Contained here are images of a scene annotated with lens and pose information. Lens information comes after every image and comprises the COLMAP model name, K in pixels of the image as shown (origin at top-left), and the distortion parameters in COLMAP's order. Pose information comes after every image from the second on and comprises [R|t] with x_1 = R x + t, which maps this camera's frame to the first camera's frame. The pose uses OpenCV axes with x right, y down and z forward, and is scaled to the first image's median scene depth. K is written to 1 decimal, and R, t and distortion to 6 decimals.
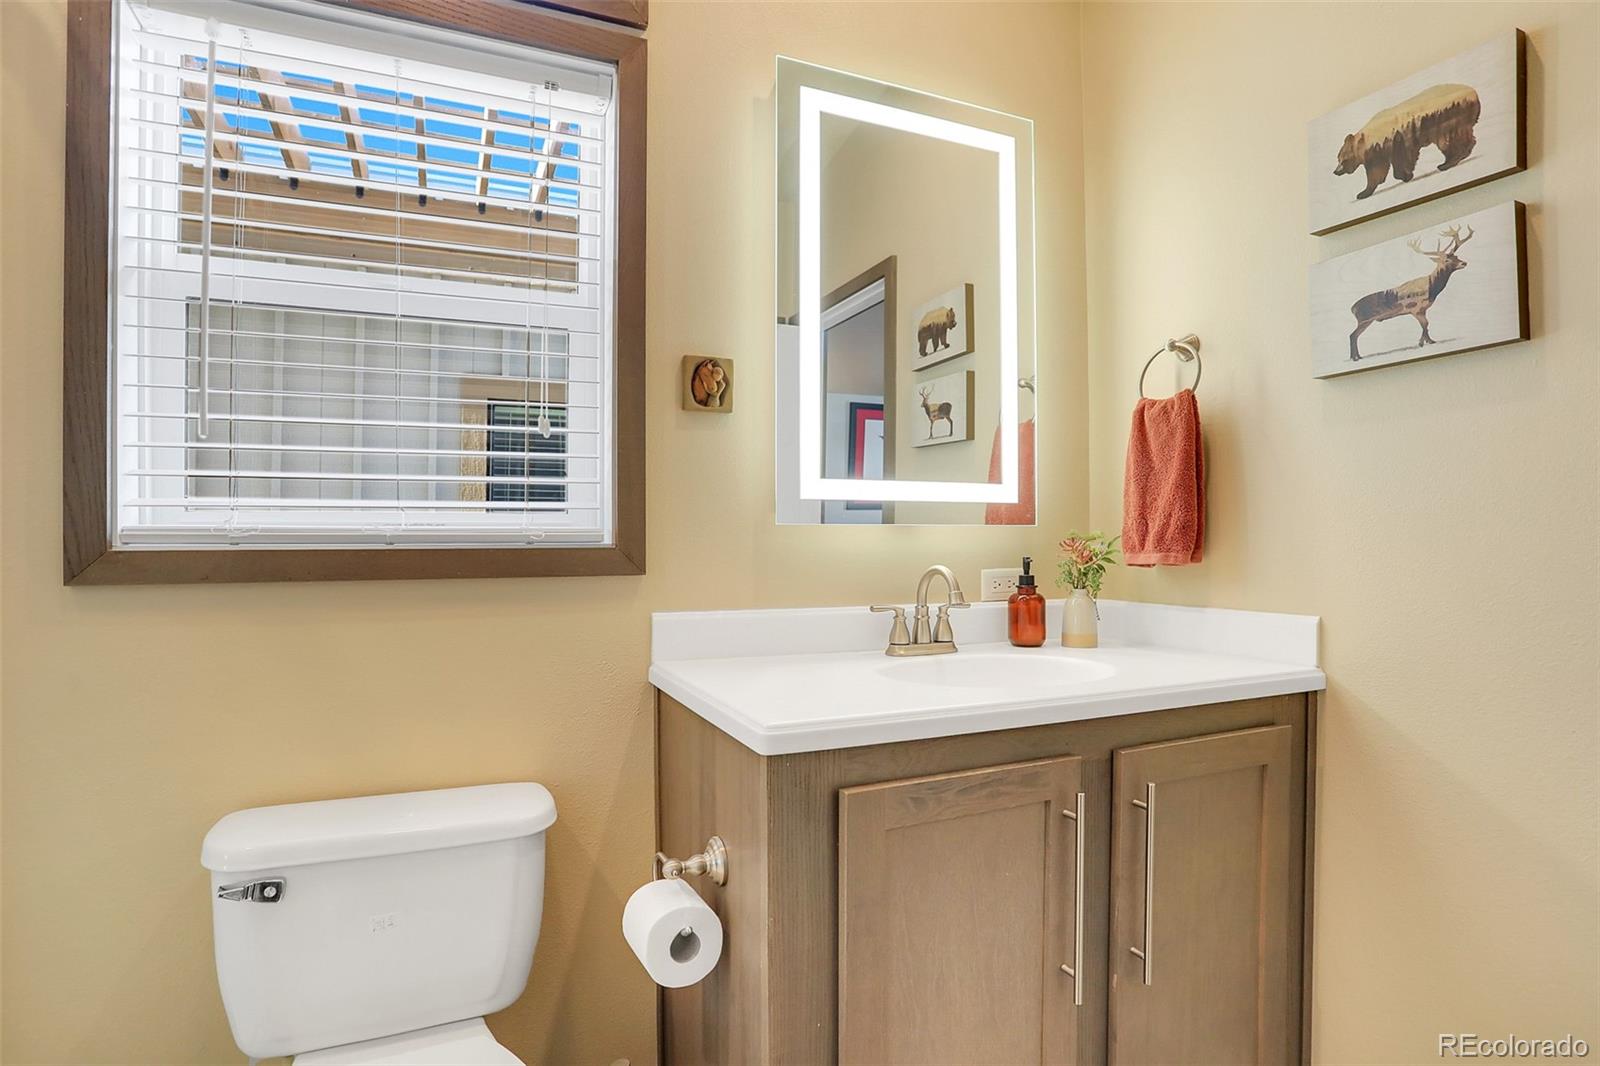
lens RADIAL K [[802.5, 0, 802.6], [0, 802.5, 531.7], [0, 0, 1]] dist [-0.037319, 0.006733]
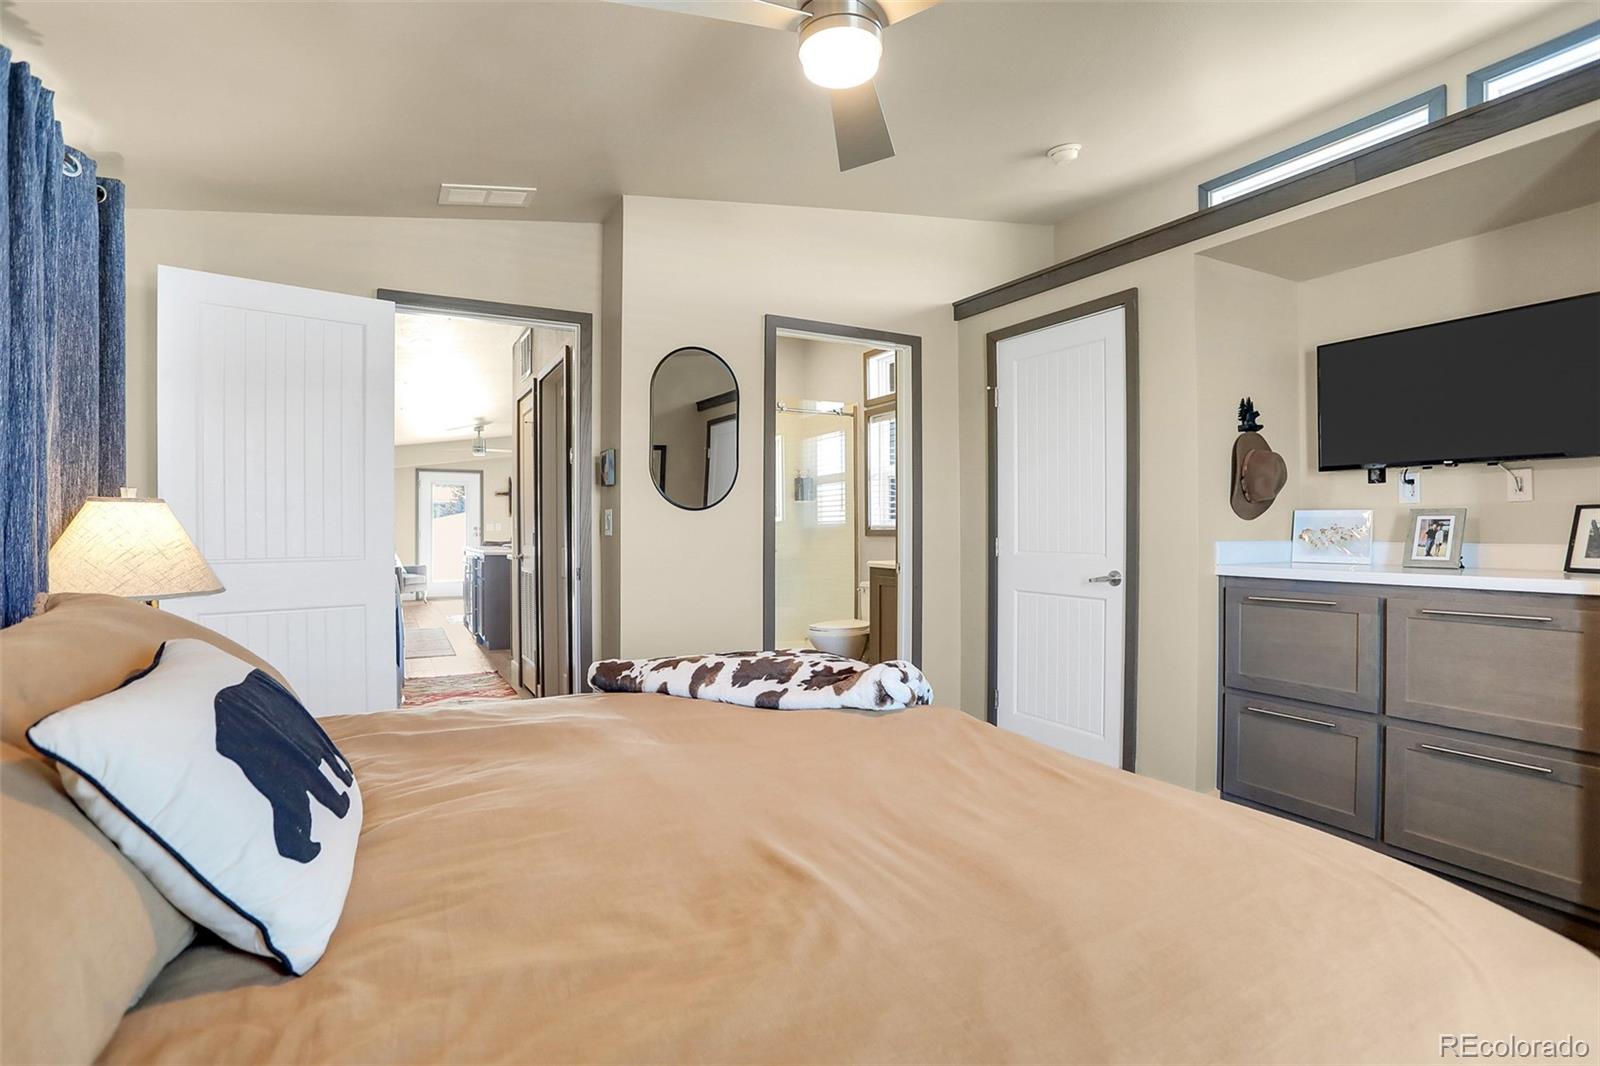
lens RADIAL K [[802.5, 0, 799.9], [0, 802.5, 534.2], [0, 0, 1]] dist [-0.037319, 0.006733]
pose [[0.102630, 0.002359, -0.994717, 3.397587], [0.015273, 0.999876, 0.003947, 0.018710], [0.994602, -0.015597, 0.102581, -0.013587]]
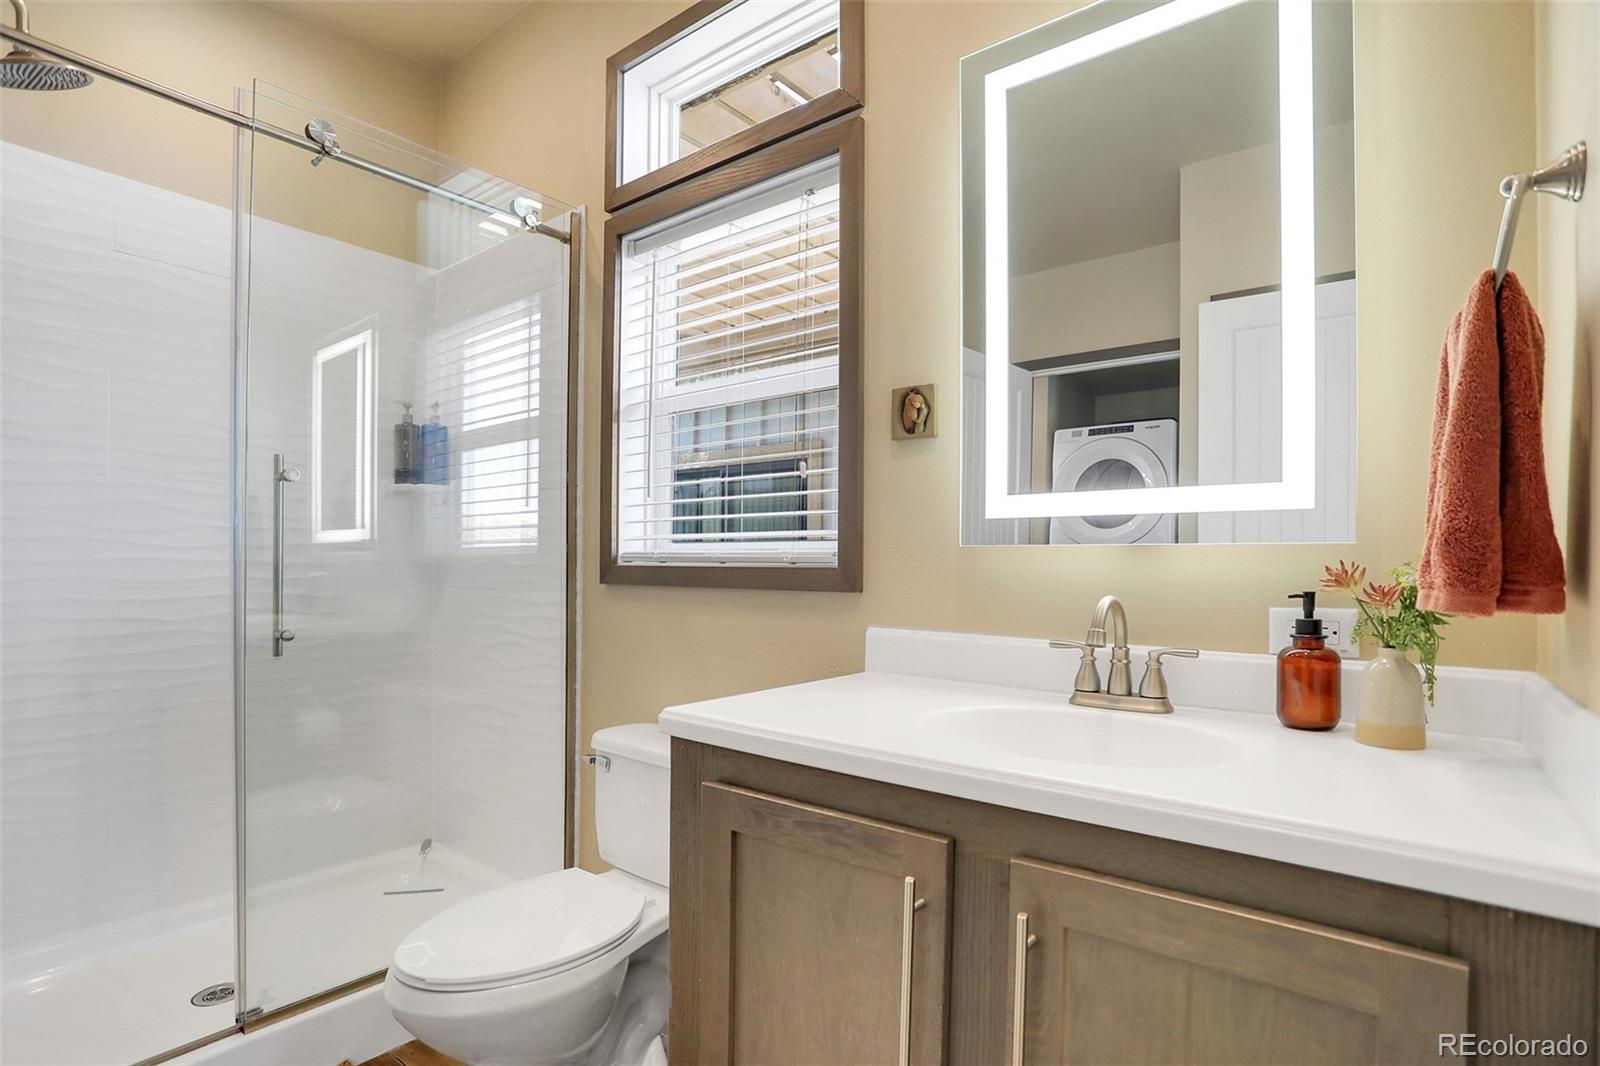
lens RADIAL K [[802.5, 0, 800.3], [0, 802.5, 550.4], [0, 0, 1]] dist [-0.037319, 0.006733]
pose [[0.487304, -0.006083, -0.873211, 0.714729], [0.004709, 0.999980, -0.004339, -0.000790], [0.873220, -0.001998, 0.487323, 0.362654]]
